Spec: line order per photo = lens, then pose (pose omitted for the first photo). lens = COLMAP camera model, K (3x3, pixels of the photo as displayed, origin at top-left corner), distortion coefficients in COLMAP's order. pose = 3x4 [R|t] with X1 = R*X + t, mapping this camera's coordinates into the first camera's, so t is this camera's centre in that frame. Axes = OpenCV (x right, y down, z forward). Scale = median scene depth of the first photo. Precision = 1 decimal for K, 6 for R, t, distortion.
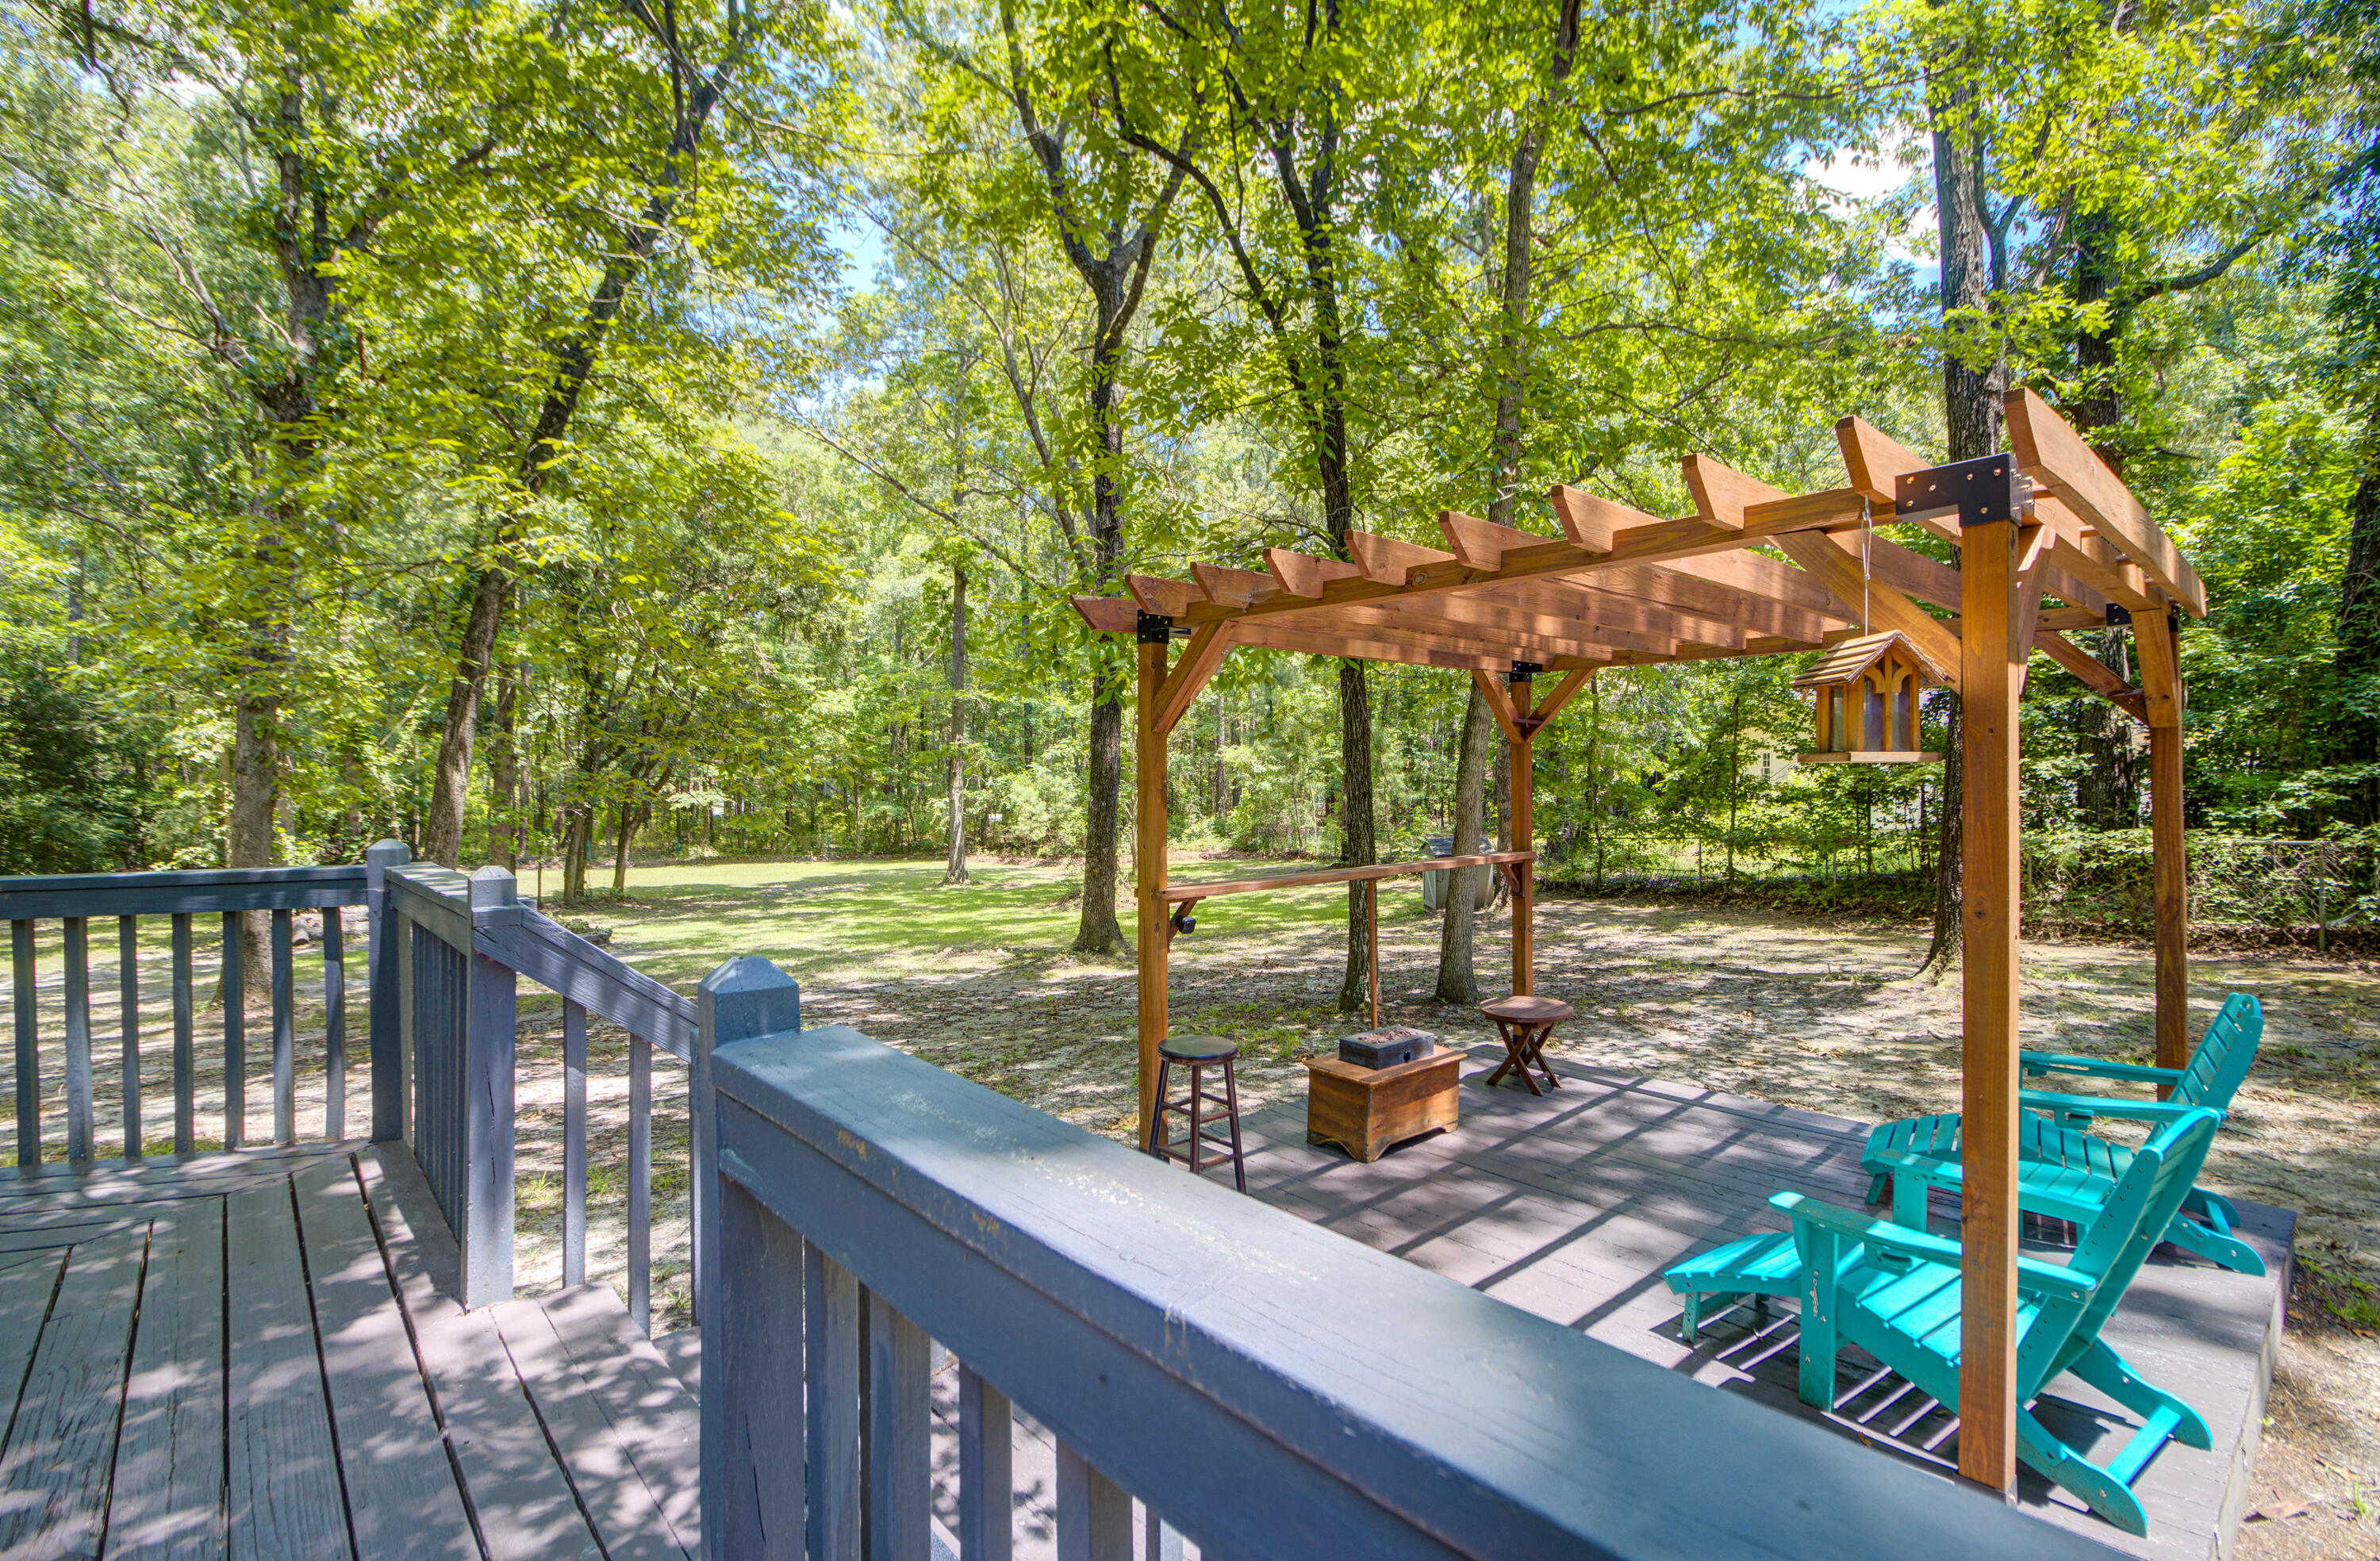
lens RADIAL K [[1089.7, 0, 1190.7], [0, 1089.7, 782.8], [0, 0, 1]] dist [-0.012079, 0.008158]
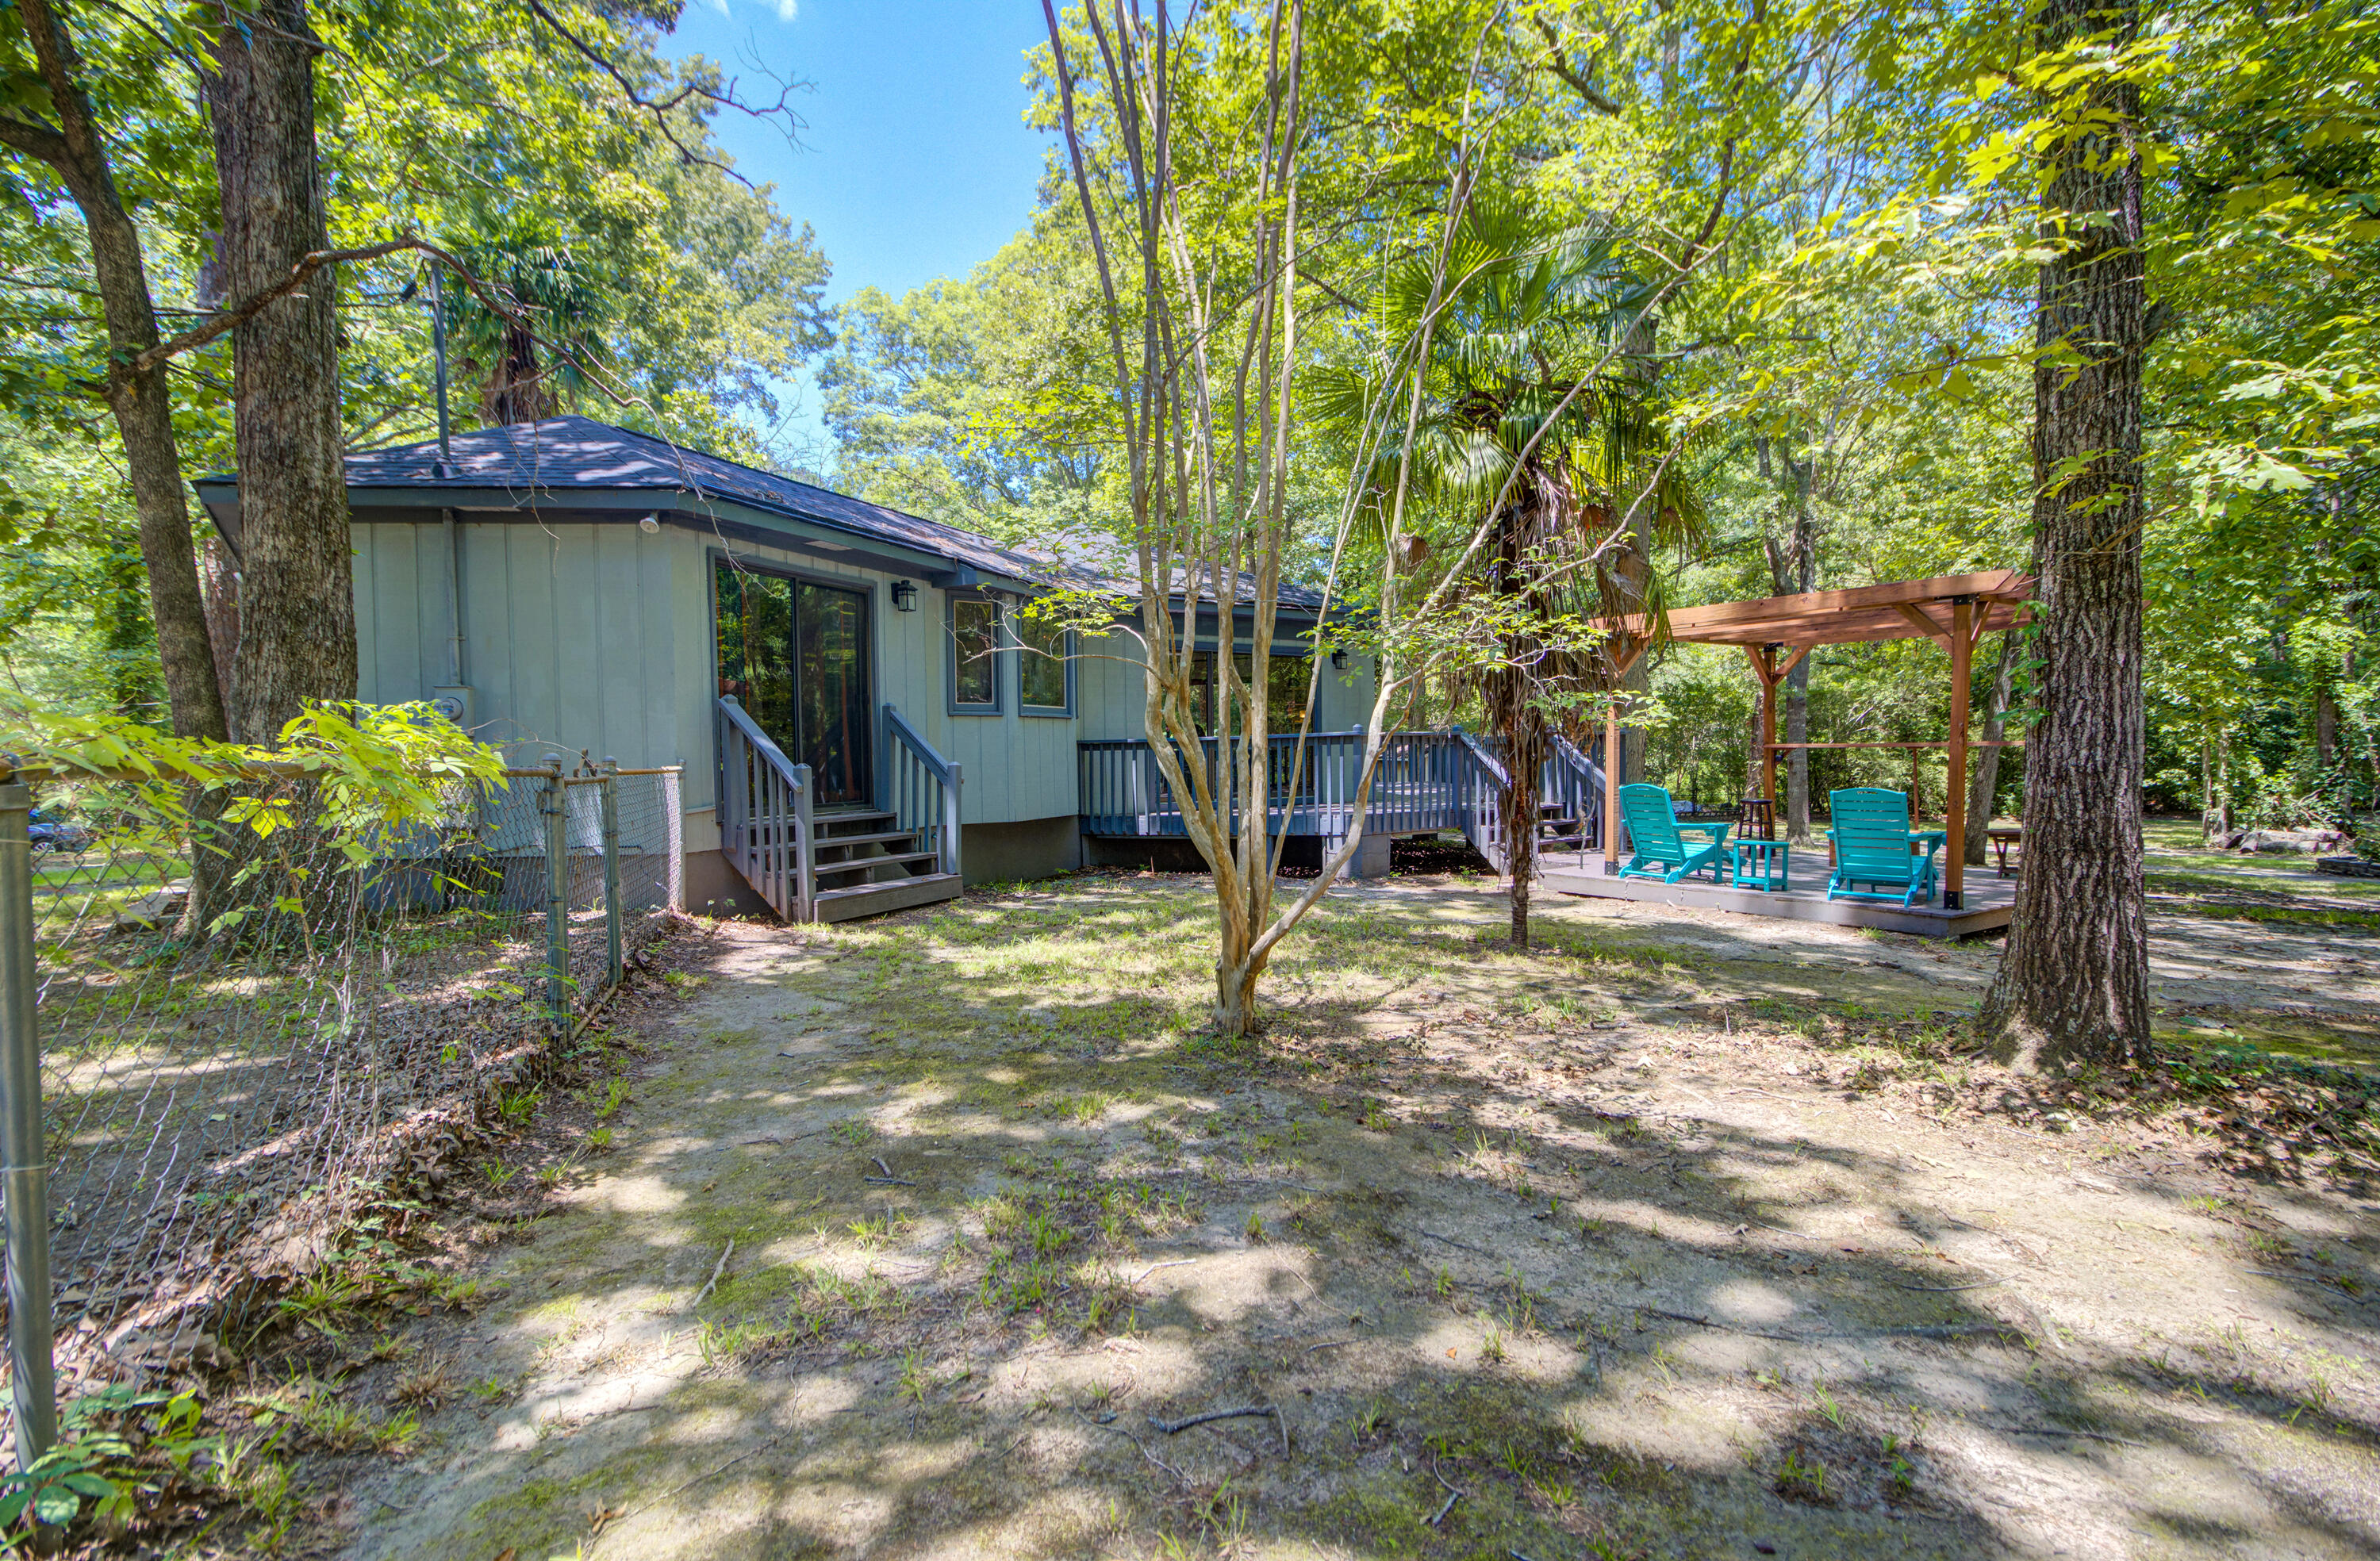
lens RADIAL K [[1089.7, 0, 1194.7], [0, 1089.7, 773.0], [0, 0, 1]] dist [-0.012079, 0.008158]
pose [[-0.124747, 0.029676, -0.991745, 0.705743], [0.009435, 0.999543, 0.028723, 0.019524], [0.992144, -0.005774, -0.124970, -0.018016]]
